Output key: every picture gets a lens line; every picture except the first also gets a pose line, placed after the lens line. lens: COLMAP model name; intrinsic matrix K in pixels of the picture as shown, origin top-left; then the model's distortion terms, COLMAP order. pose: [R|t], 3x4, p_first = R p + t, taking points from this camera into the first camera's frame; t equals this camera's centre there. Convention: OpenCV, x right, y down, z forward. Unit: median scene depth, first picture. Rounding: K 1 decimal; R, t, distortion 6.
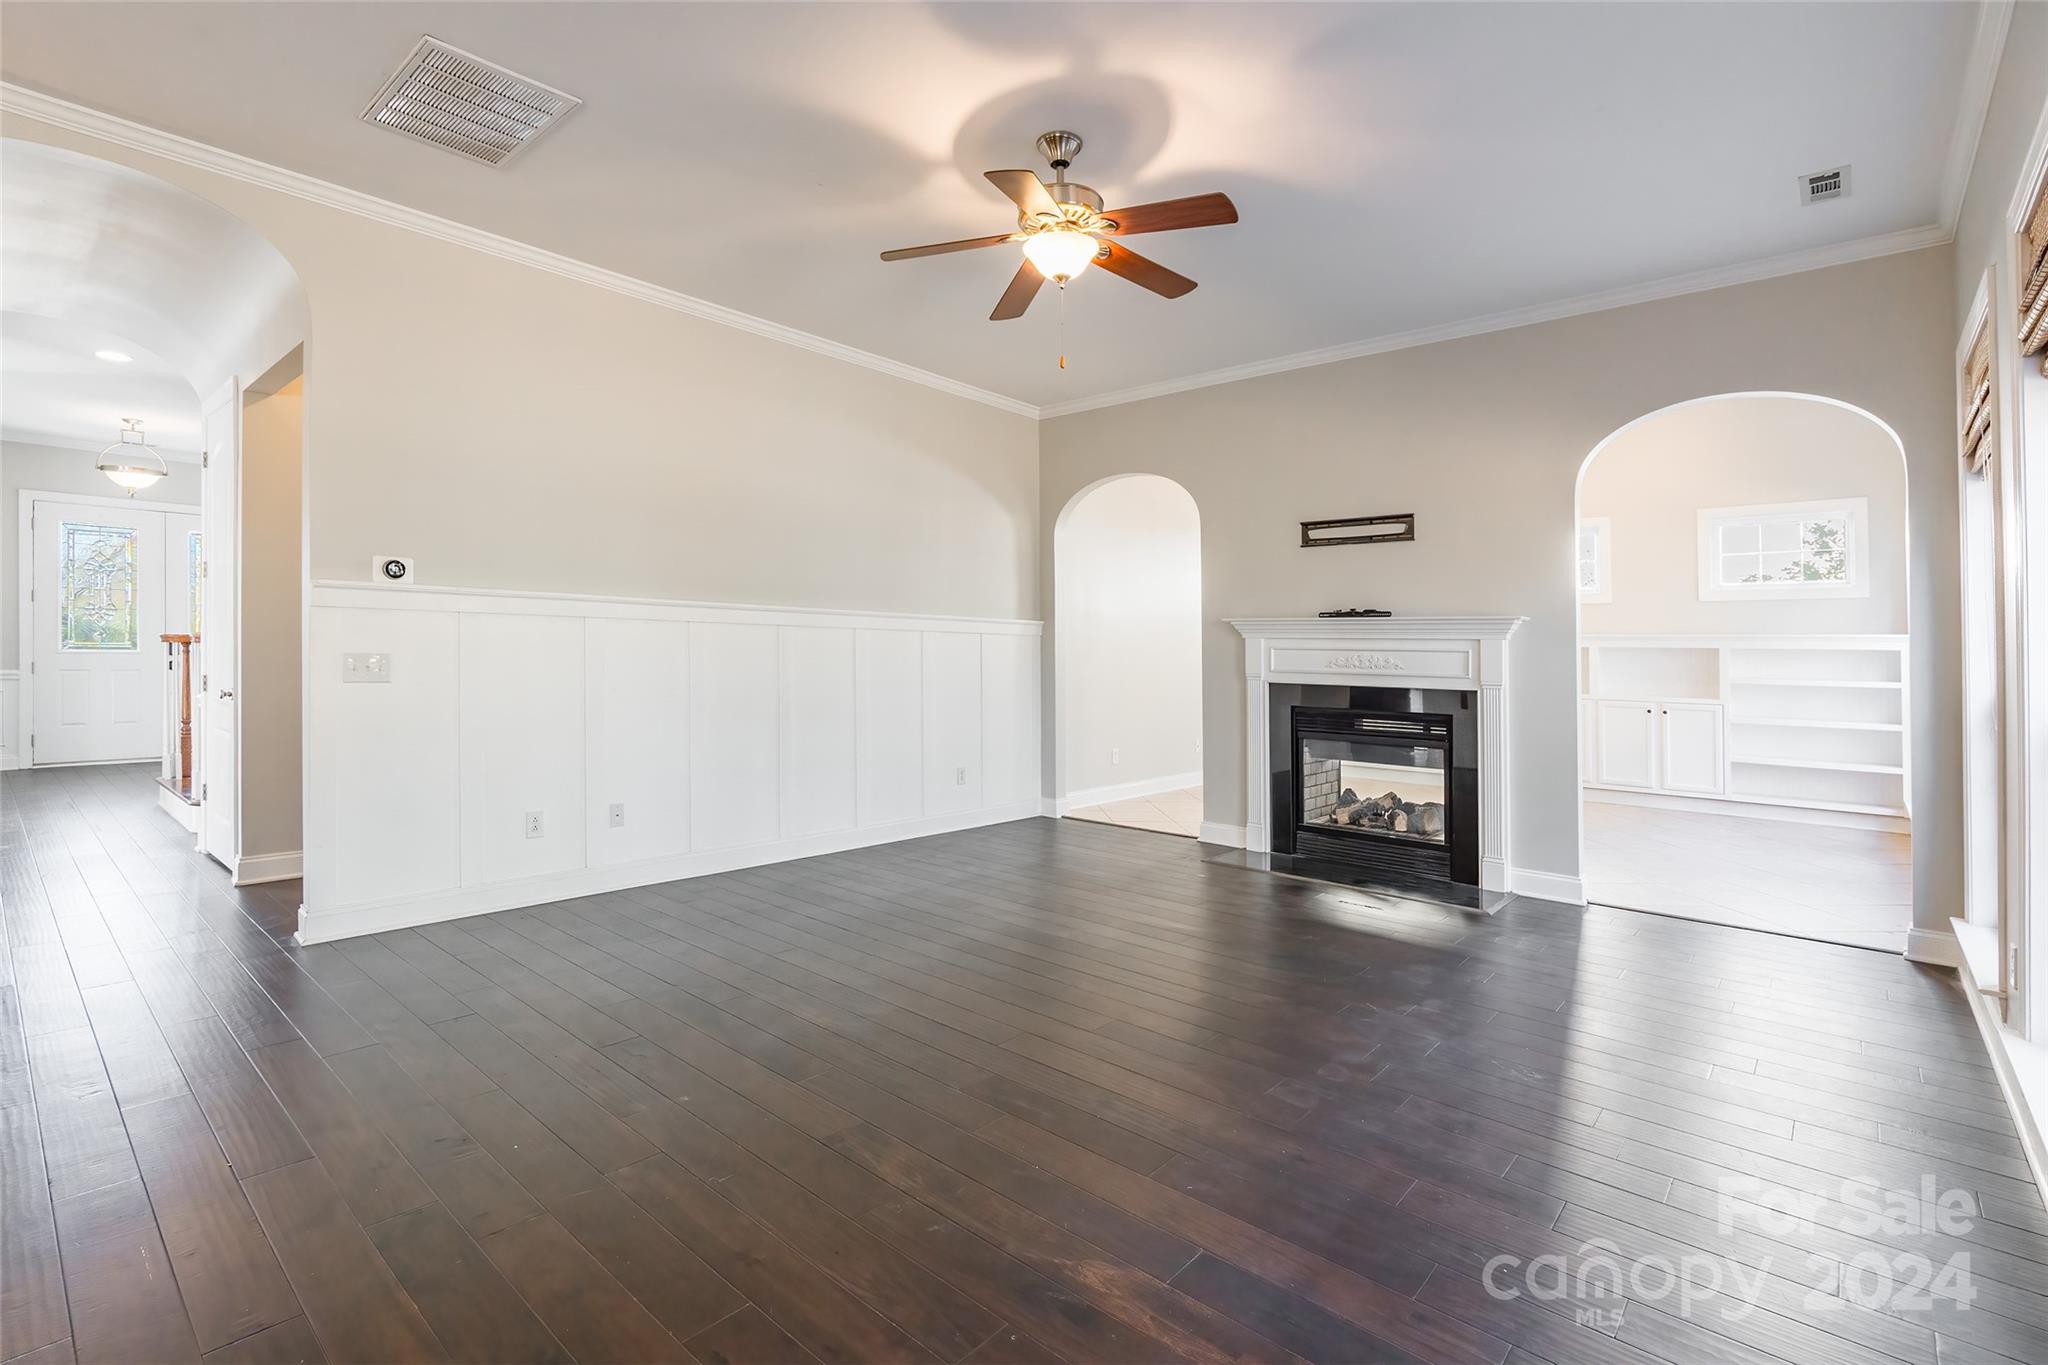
lens RADIAL K [[957.1, 0, 1026.0], [0, 957.1, 662.1], [0, 0, 1]] dist [-0.003803, -0.000449]
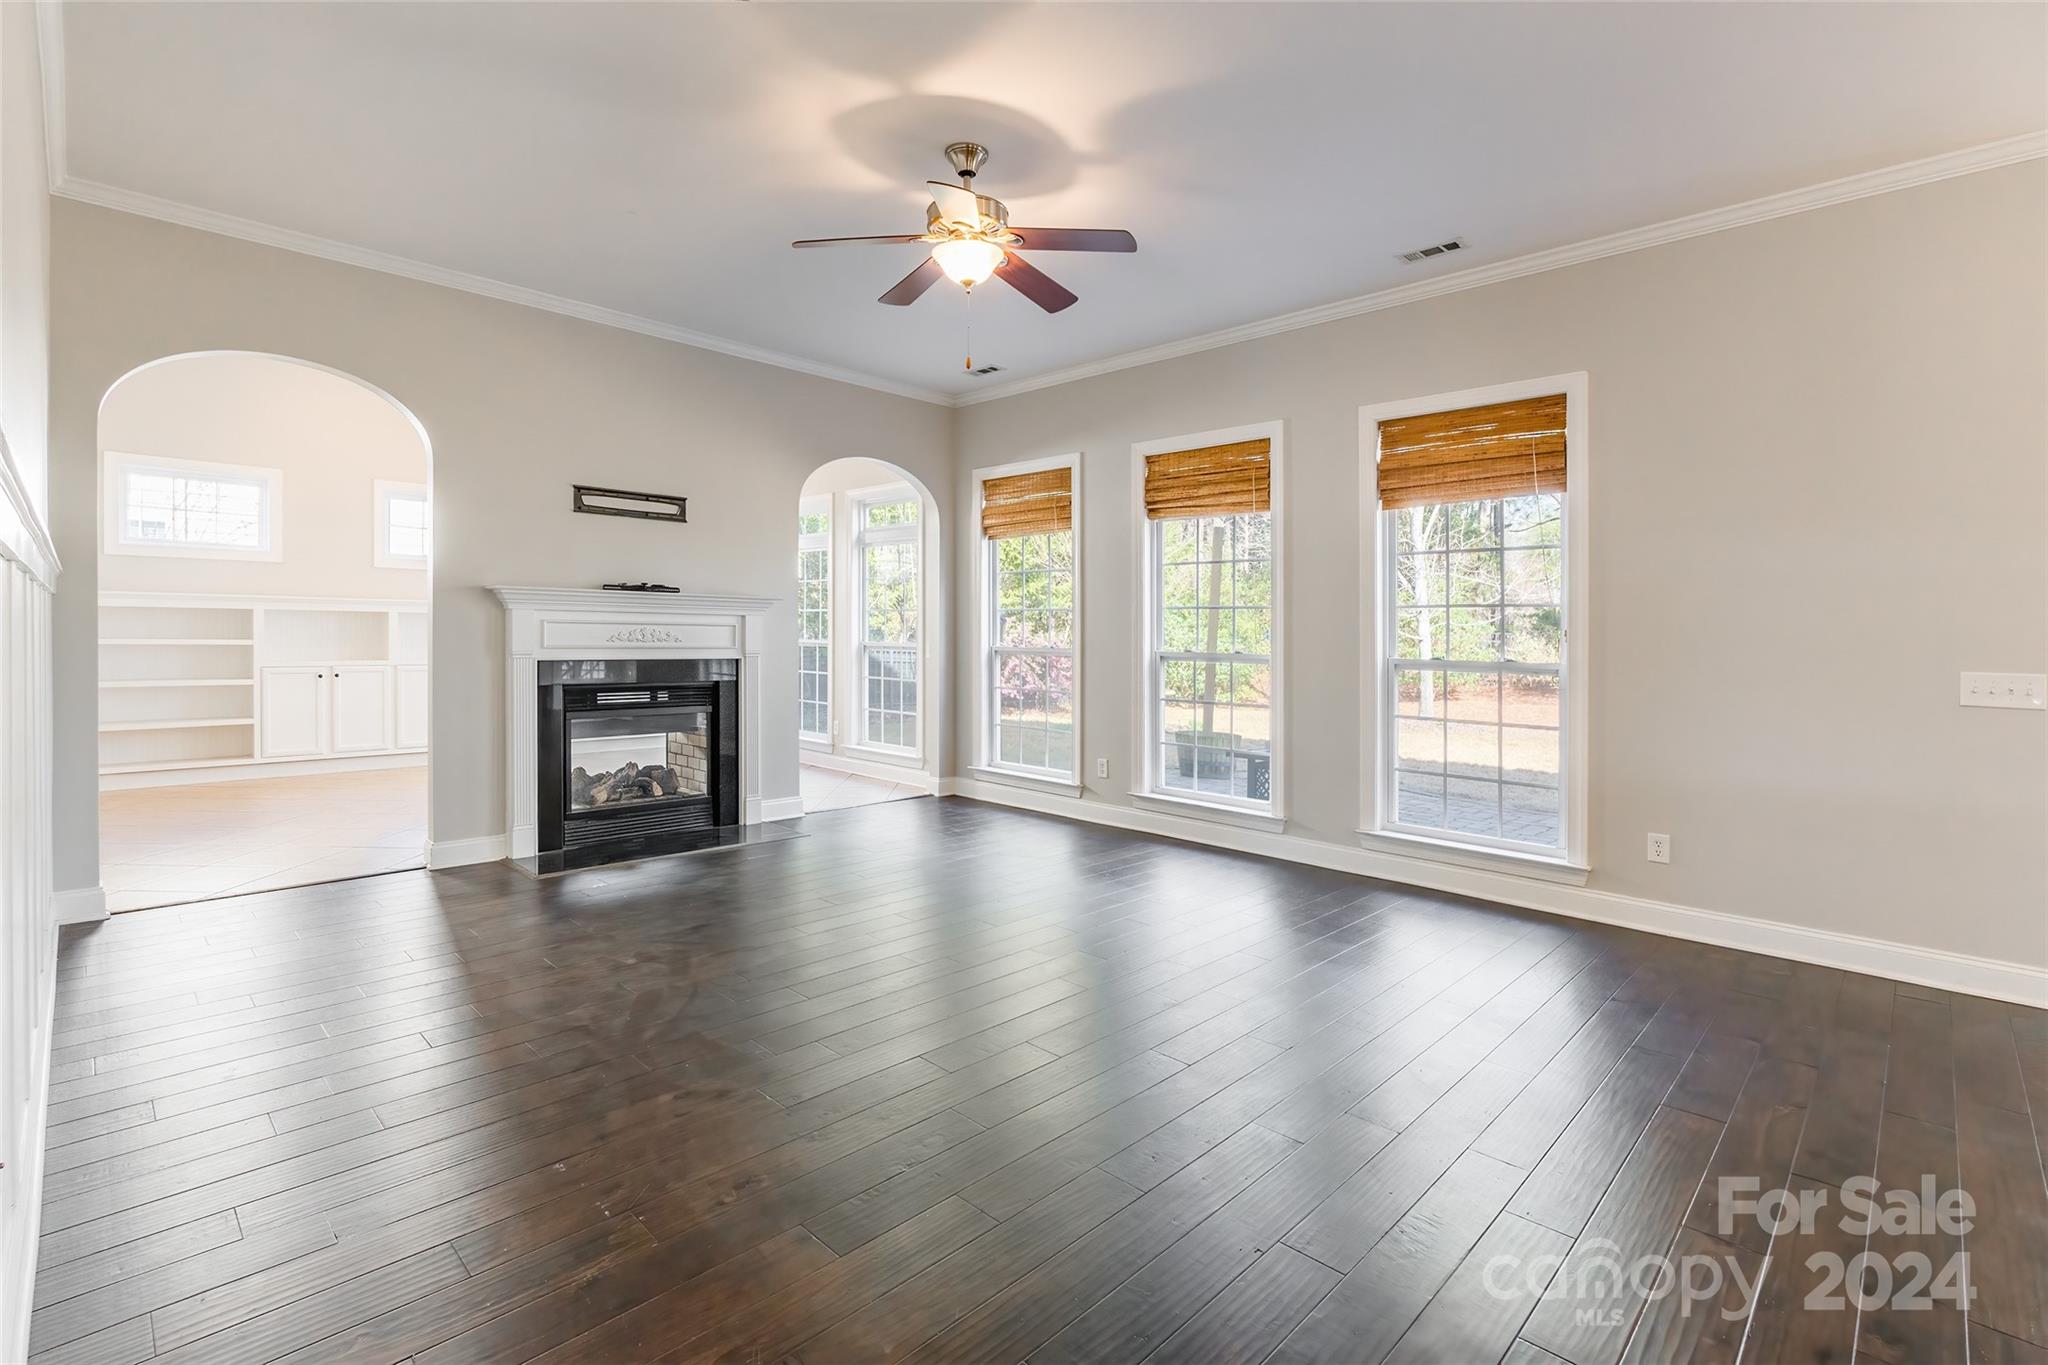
lens RADIAL K [[949.1, 0, 1018.4], [0, 949.1, 629.1], [0, 0, 1]] dist [-0.000362, -0.000014]
pose [[0.053562, -0.010213, 0.998512, -0.619570], [-0.002100, 0.999944, 0.010341, -0.018117], [-0.998562, -0.002651, 0.053537, 0.539885]]
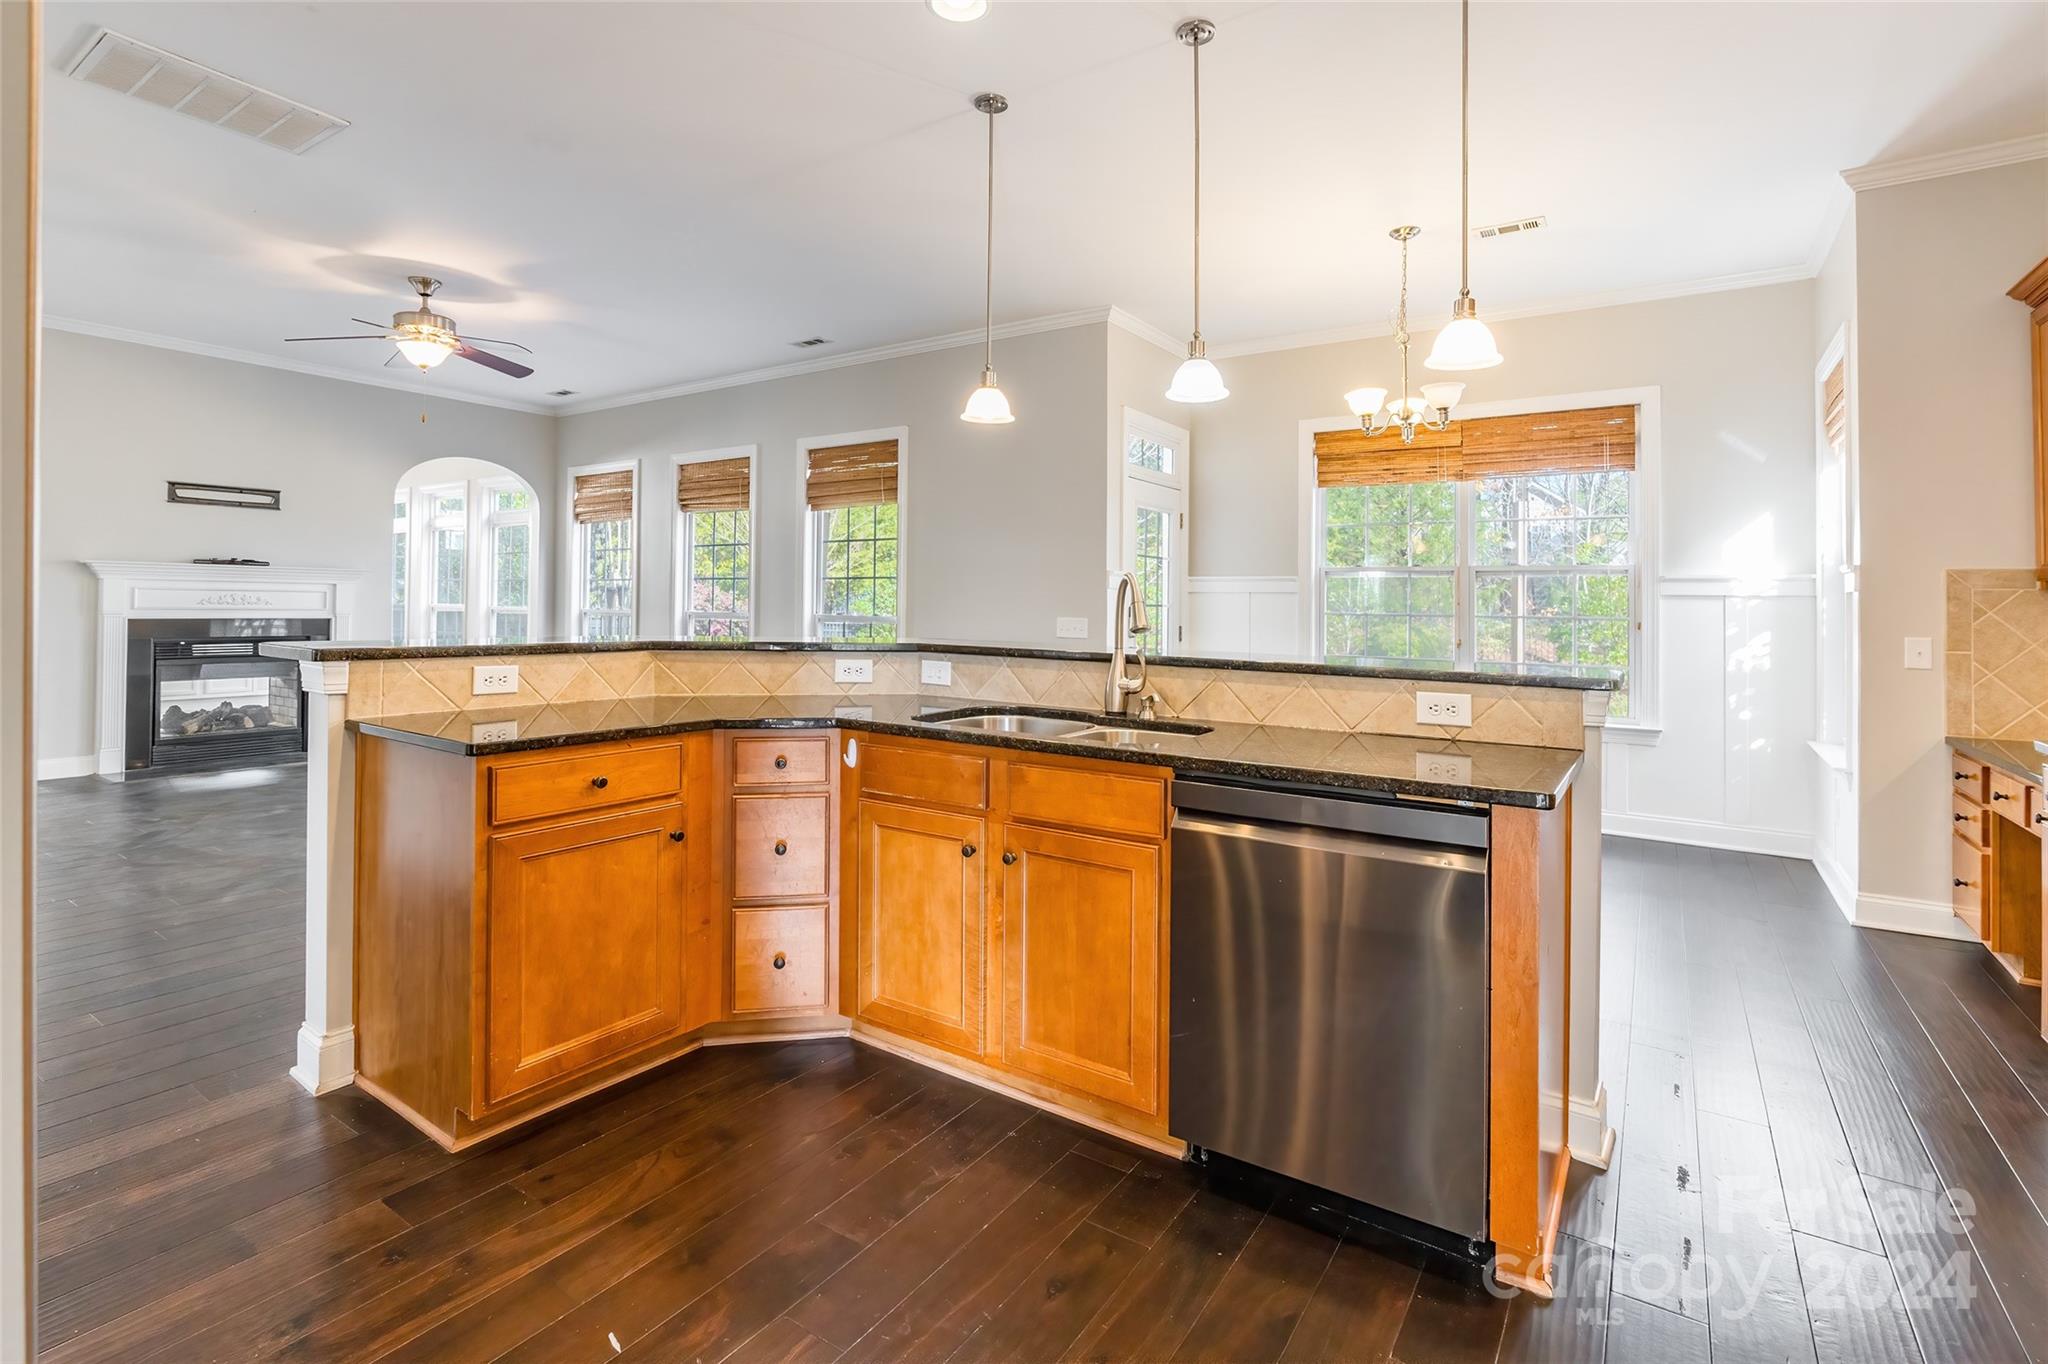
lens RADIAL K [[958.3, 0, 1023.3], [0, 958.3, 570.6], [0, 0, 1]] dist [0.000640, 0.000393]
pose [[-0.128925, 0.020581, 0.991441, -1.040541], [-0.002976, 0.999772, -0.021141, -0.014677], [-0.991650, -0.005676, -0.128834, 0.115072]]
